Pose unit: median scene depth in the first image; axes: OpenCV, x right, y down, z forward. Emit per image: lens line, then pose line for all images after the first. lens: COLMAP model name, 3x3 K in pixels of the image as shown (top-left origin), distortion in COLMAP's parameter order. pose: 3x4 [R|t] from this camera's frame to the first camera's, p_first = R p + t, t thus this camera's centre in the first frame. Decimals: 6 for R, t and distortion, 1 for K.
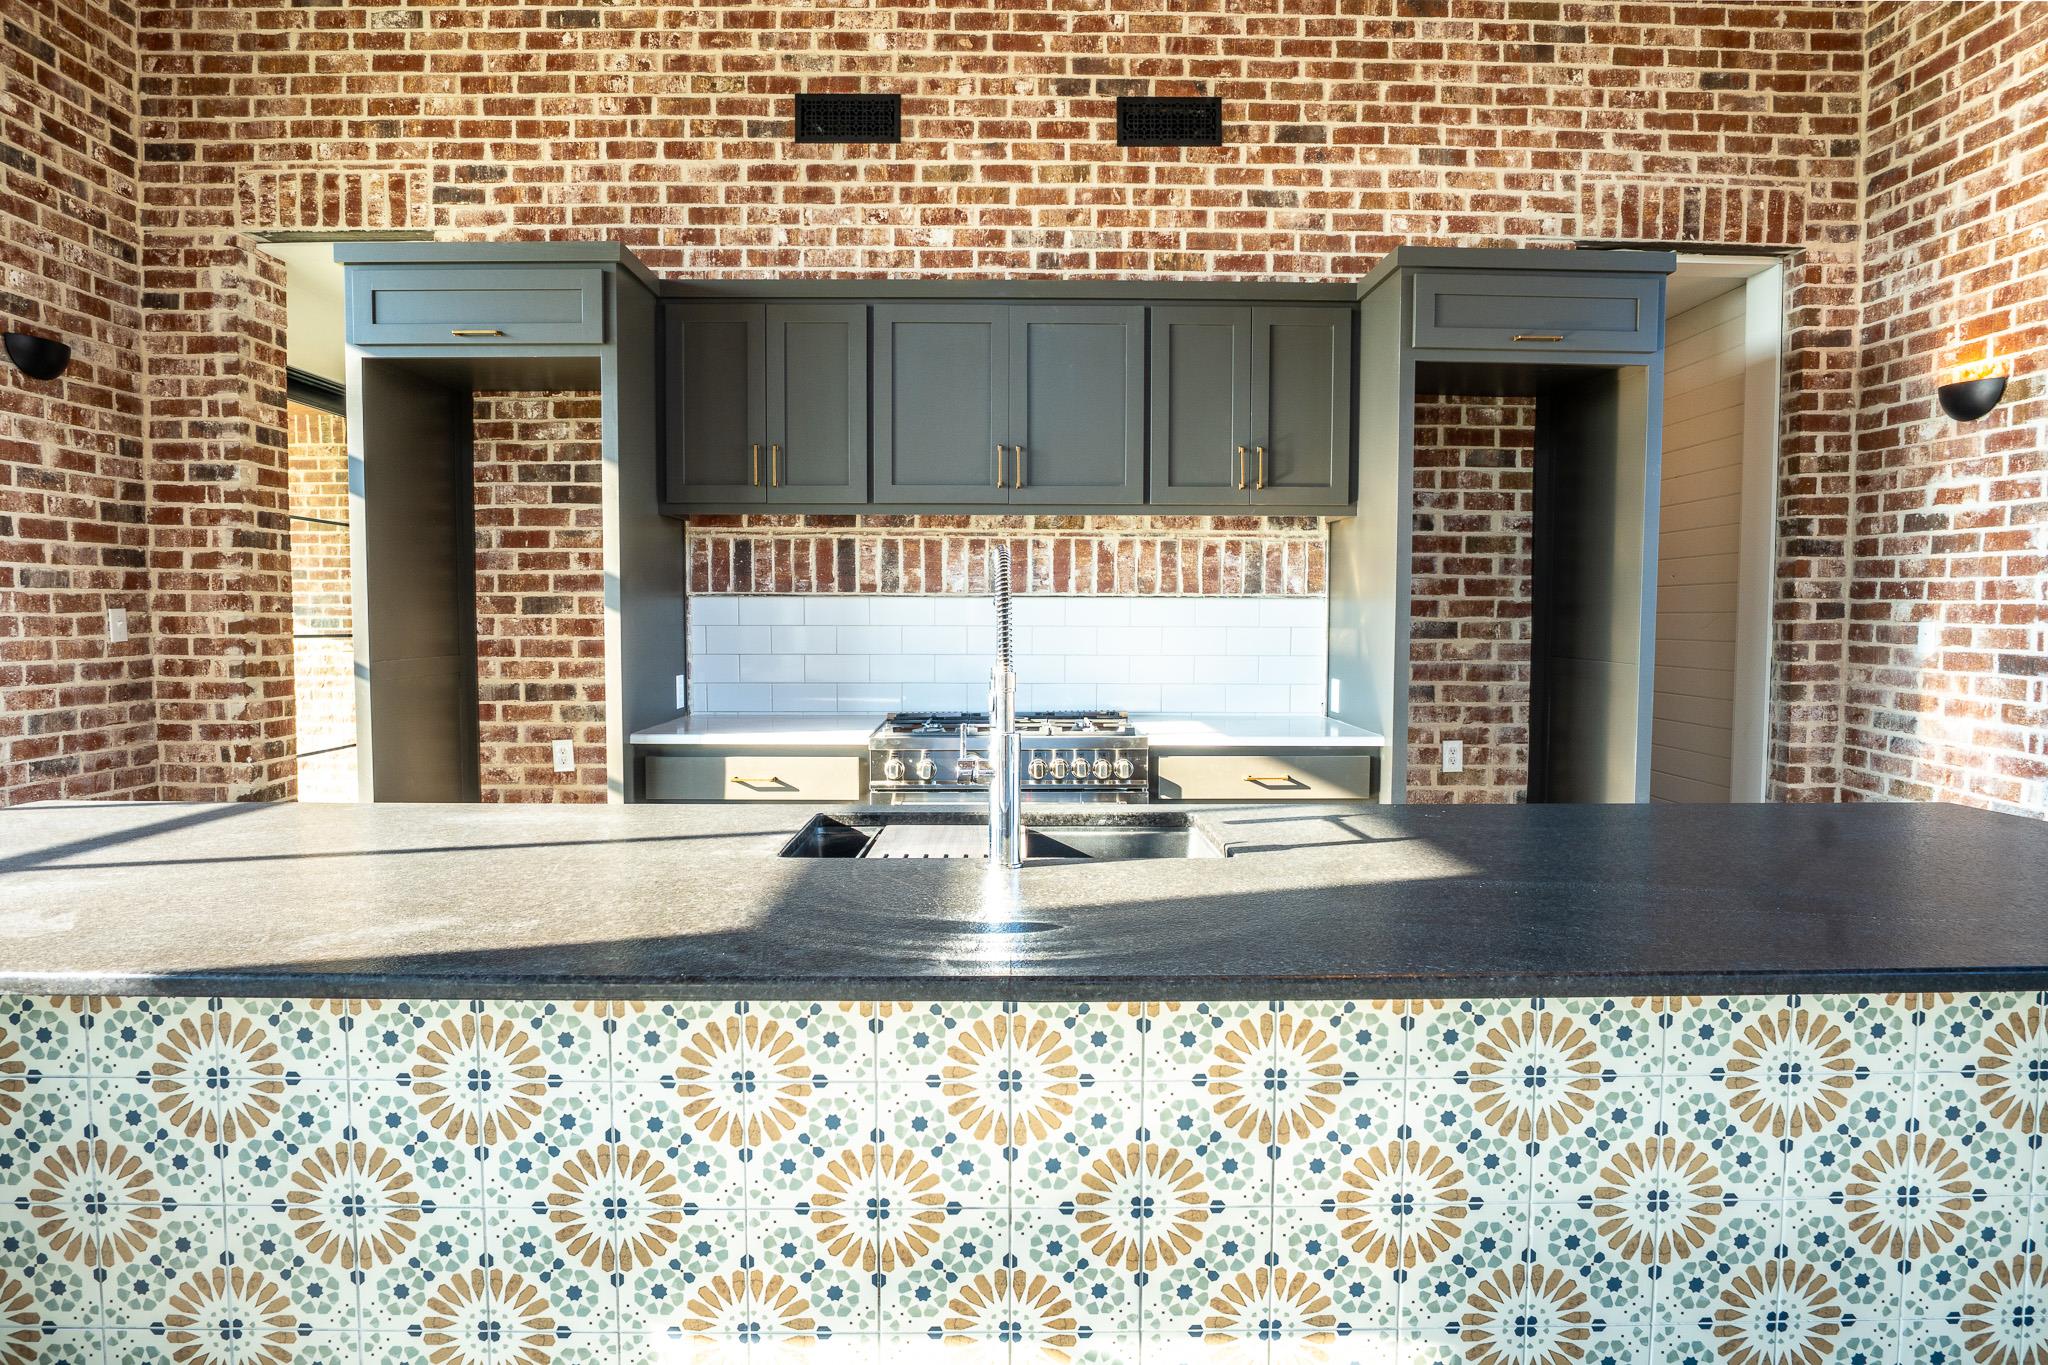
lens RADIAL K [[1103.9, 0, 1017.3], [0, 1103.9, 674.9], [0, 0, 1]] dist [-0.043017, 0.012820]
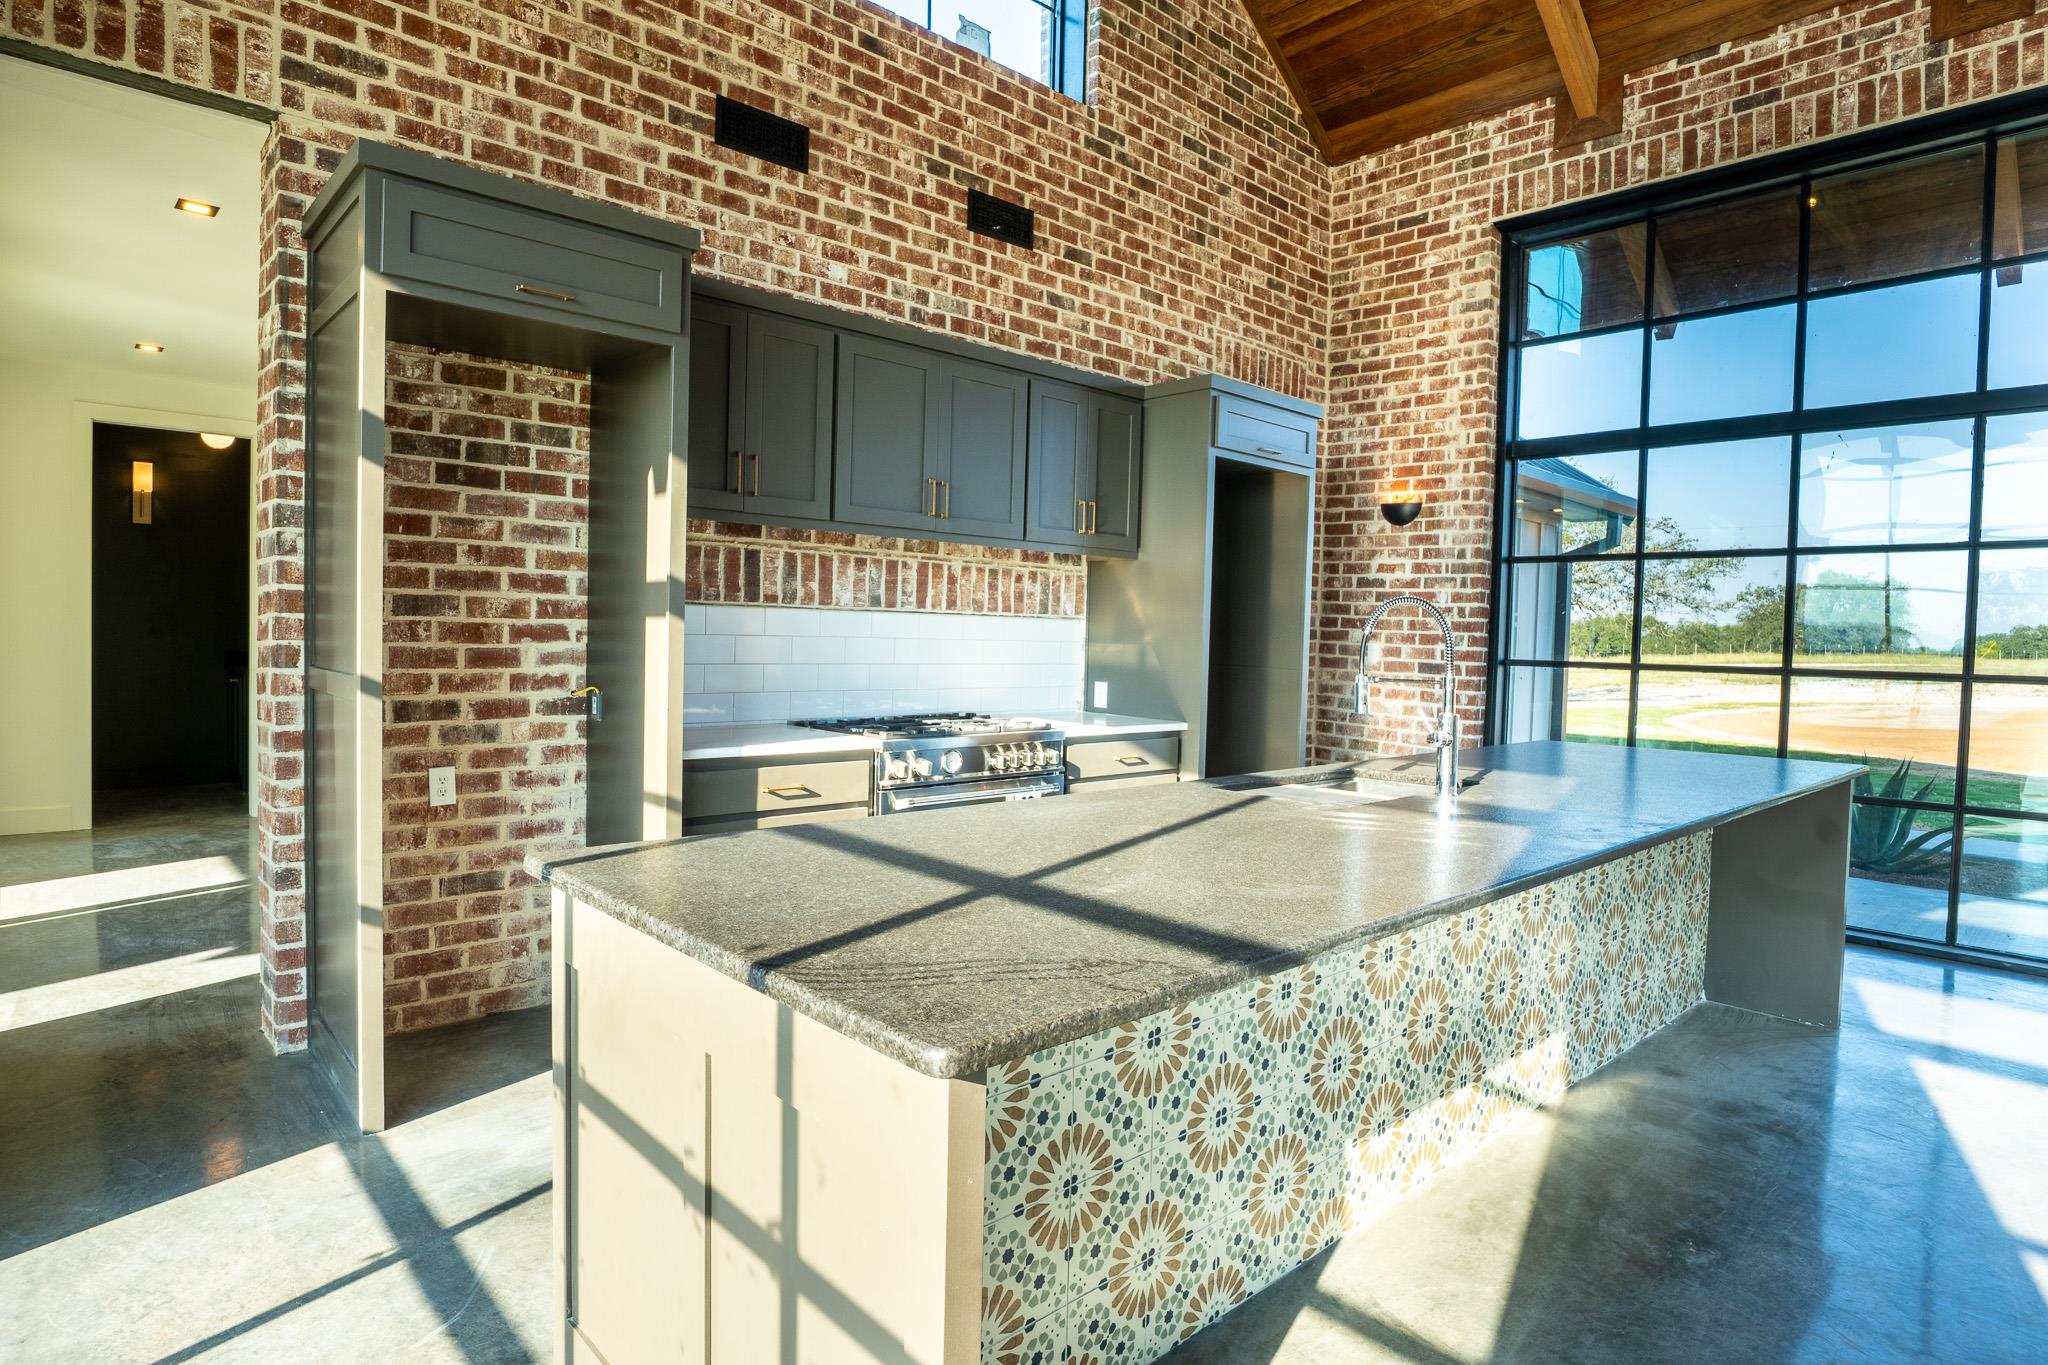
lens RADIAL K [[1103.9, 0, 1017.3], [0, 1103.9, 674.9], [0, 0, 1]] dist [-0.043017, 0.012820]
pose [[0.748669, -0.008848, 0.662885, -0.651471], [0.012633, 0.999920, -0.000921, -0.004766], [-0.662824, 0.009064, 0.748720, 0.089185]]
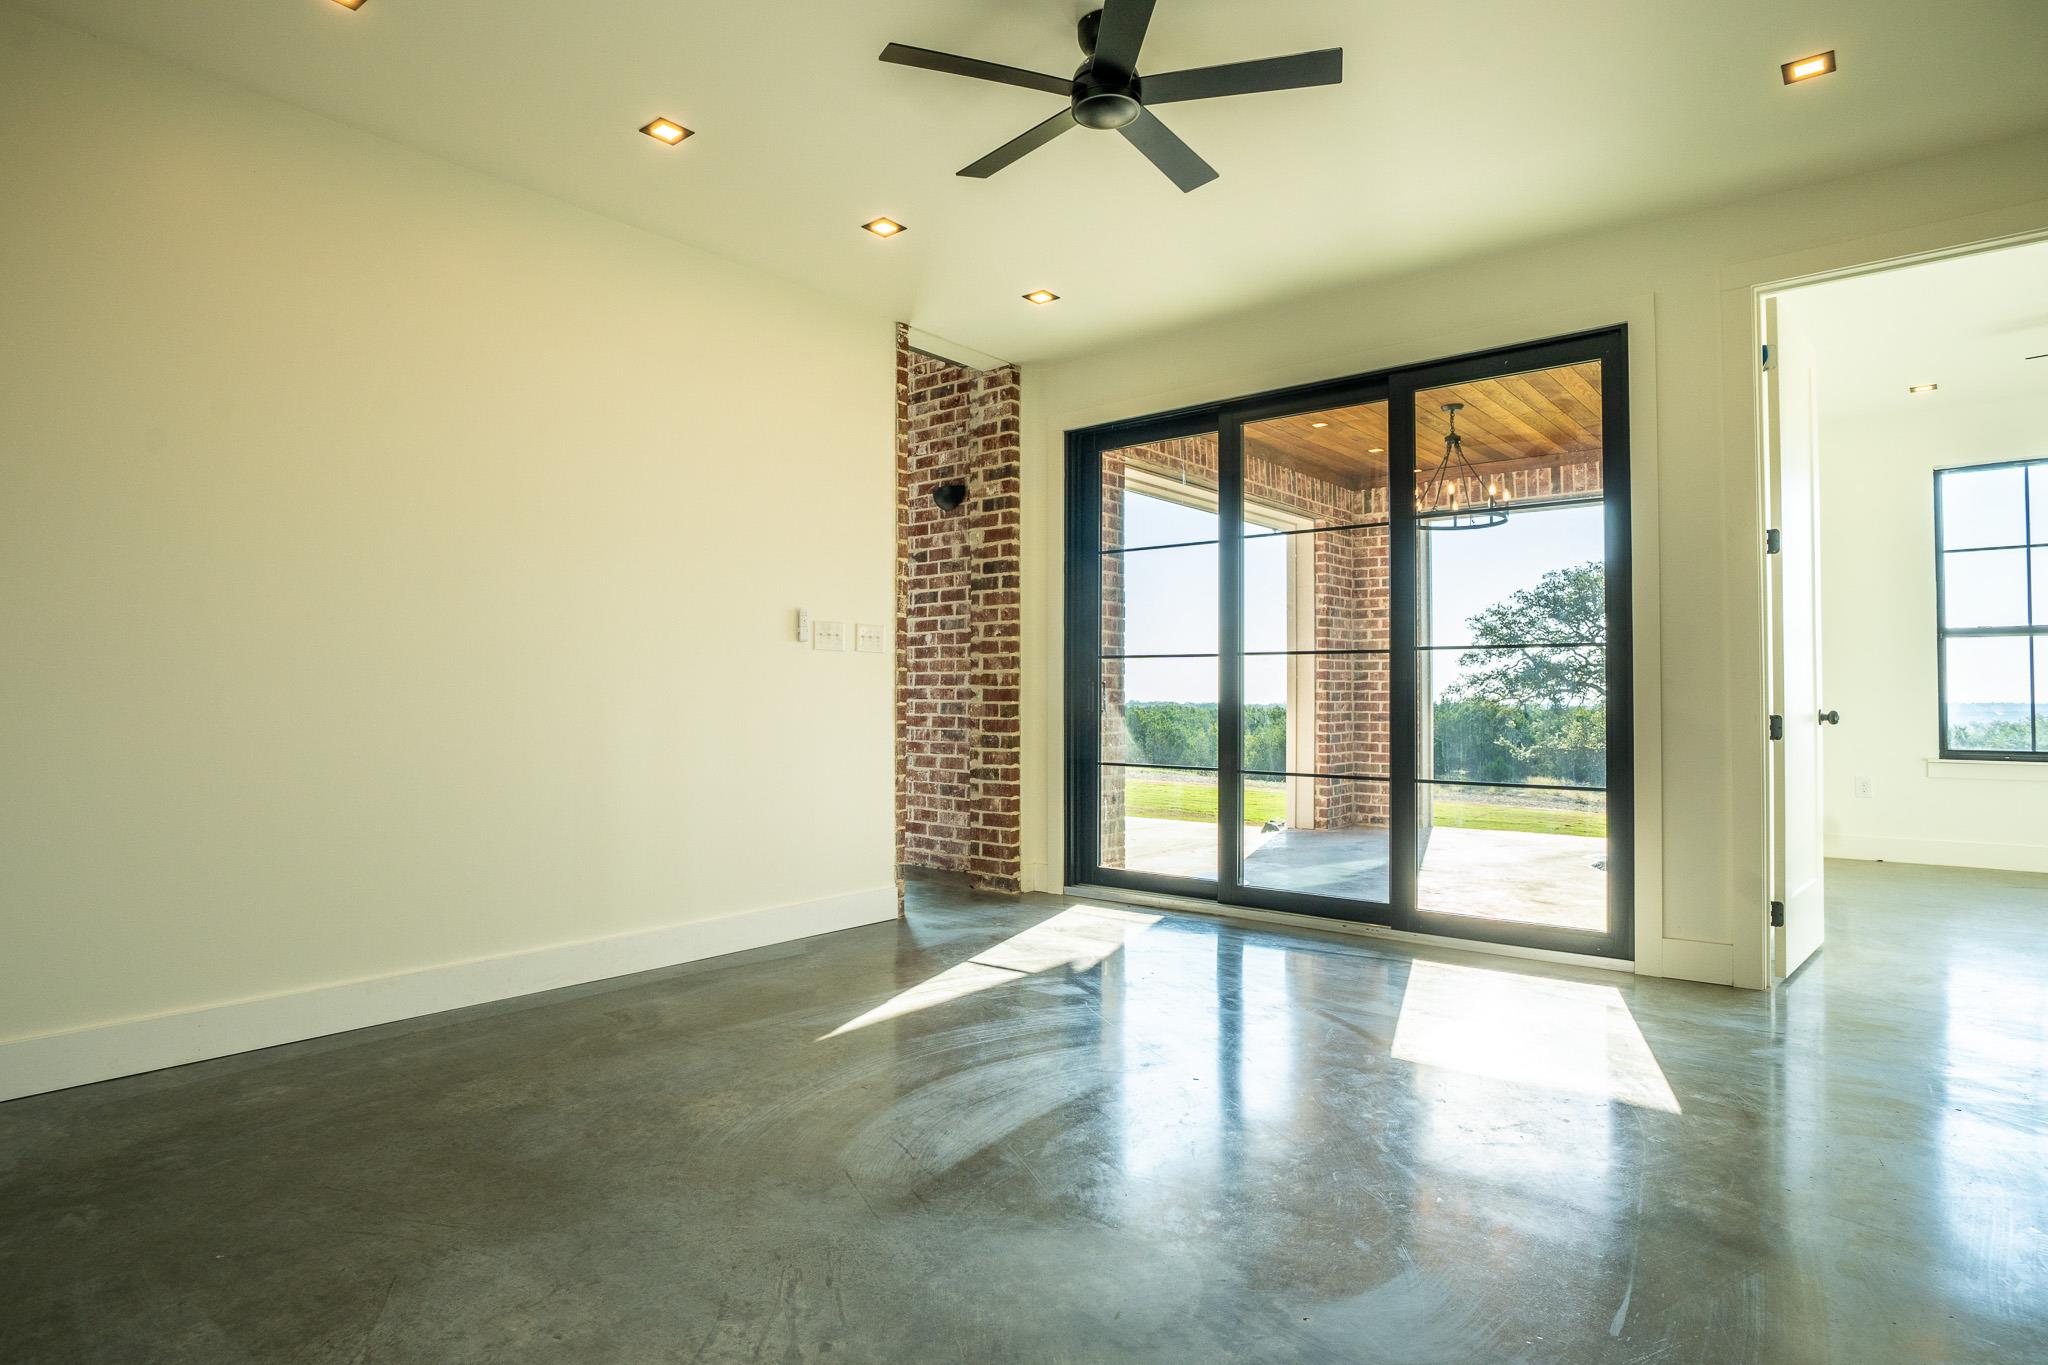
lens RADIAL K [[1103.9, 0, 1017.3], [0, 1103.9, 674.9], [0, 0, 1]] dist [-0.043017, 0.012820]
pose [[-0.652875, -0.019396, -0.757217, 0.320315], [-0.043427, 0.998986, 0.011854, -0.030318], [0.756220, 0.040622, -0.653056, 1.995224]]
